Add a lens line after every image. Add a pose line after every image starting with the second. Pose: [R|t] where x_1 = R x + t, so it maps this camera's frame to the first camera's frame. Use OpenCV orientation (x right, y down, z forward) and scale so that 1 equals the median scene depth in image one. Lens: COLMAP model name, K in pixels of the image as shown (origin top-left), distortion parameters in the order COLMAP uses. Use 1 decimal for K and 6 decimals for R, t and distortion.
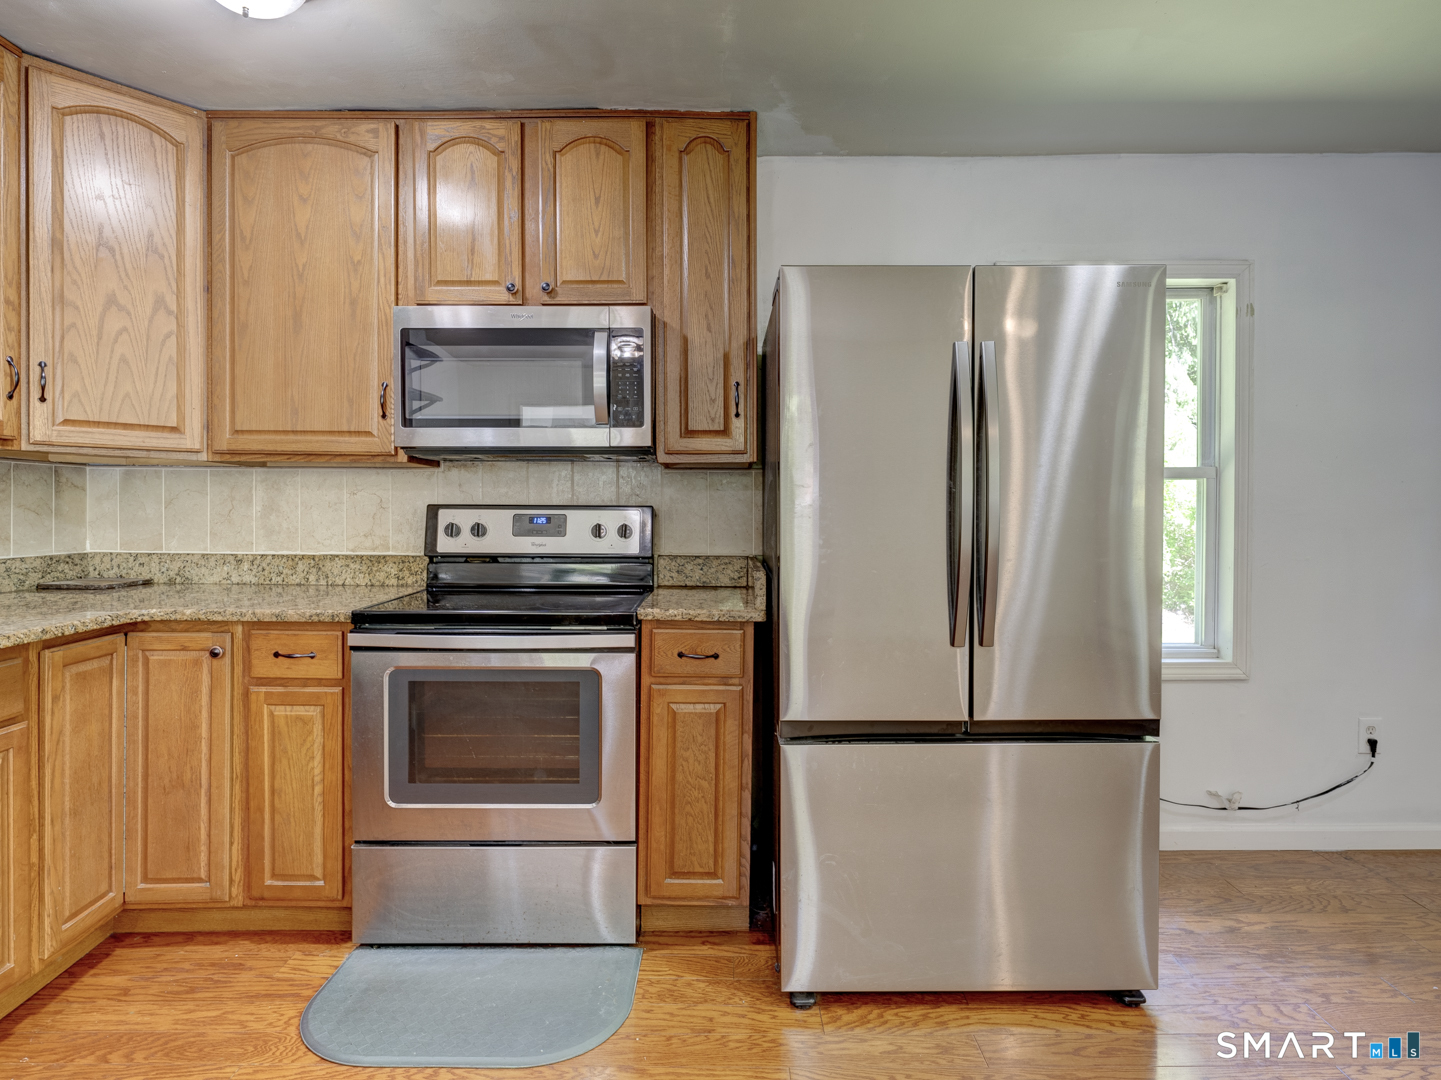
lens RADIAL K [[812.2, 0, 725.5], [0, 812.2, 520.3], [0, 0, 1]] dist [0.002627, -0.000451]
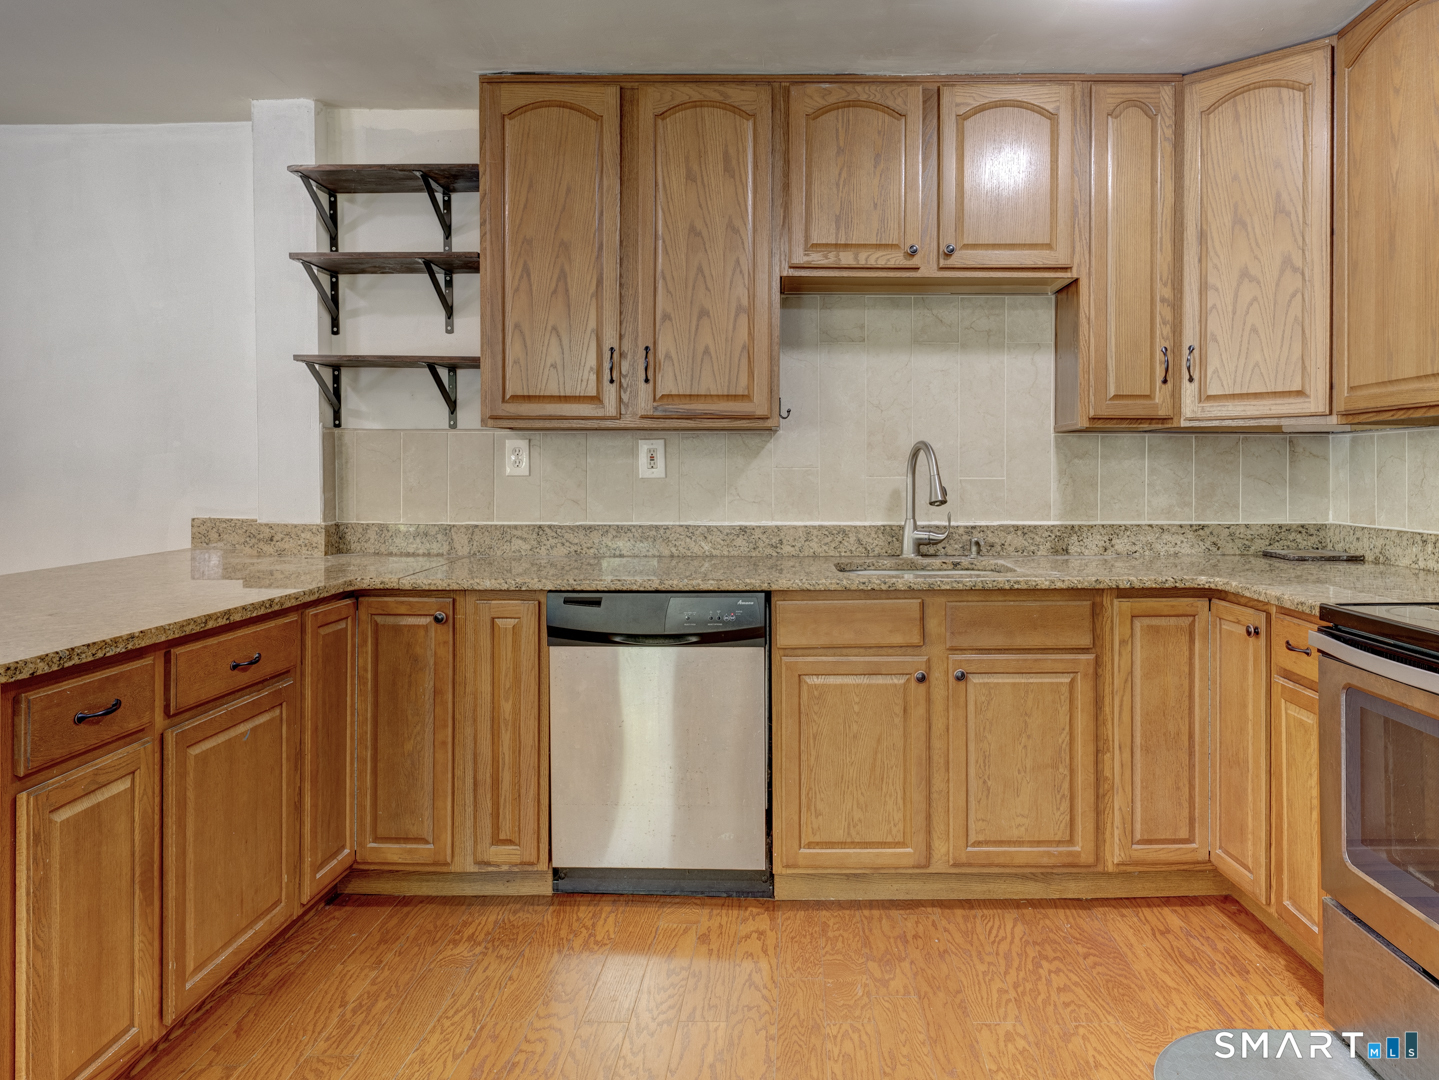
lens RADIAL K [[1001.6, 0, 766.5], [0, 1001.6, 472.8], [0, 0, 1]] dist [0.003682, 0.001287]
pose [[-0.025453, -0.008364, -0.999641, 0.481011], [-0.011925, 0.999896, -0.008062, -0.003609], [0.999605, 0.011716, -0.025550, 0.409796]]
